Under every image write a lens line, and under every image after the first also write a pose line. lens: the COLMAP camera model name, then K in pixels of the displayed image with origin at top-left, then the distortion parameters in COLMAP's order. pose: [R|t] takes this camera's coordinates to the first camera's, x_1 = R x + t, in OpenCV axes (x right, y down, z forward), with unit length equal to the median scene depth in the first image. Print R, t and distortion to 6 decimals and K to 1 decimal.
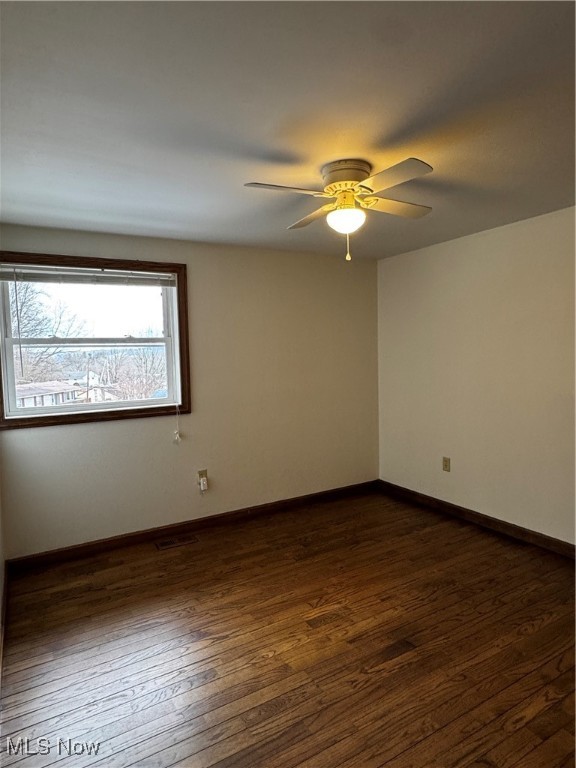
lens RADIAL K [[537.5, 0, 288.0], [0, 537.5, 384.0], [0, 0, 1]] dist [0.077662, 0.000530]
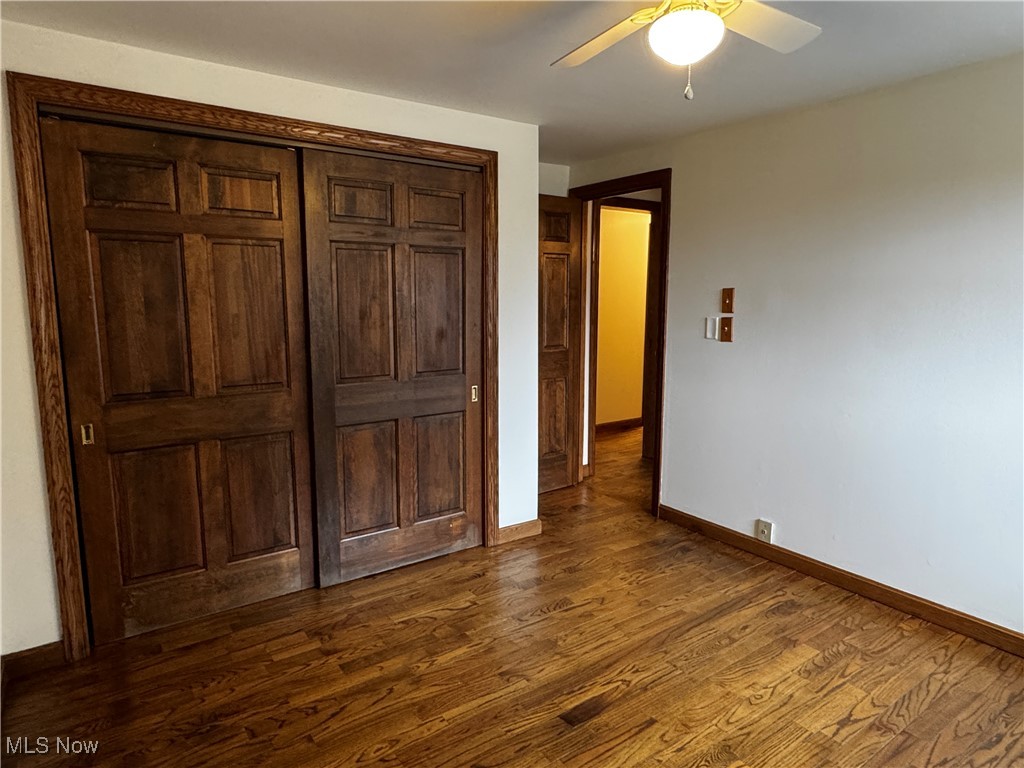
lens RADIAL K [[634.9, 0, 512.0], [0, 634.9, 384.0], [0, 0, 1]] dist [-0.001736, 0.000249]
pose [[-0.998272, 0.022360, -0.054335, 0.341555], [0.010734, 0.978599, 0.205497, -0.108931], [0.057768, 0.204559, -0.977148, 1.780258]]
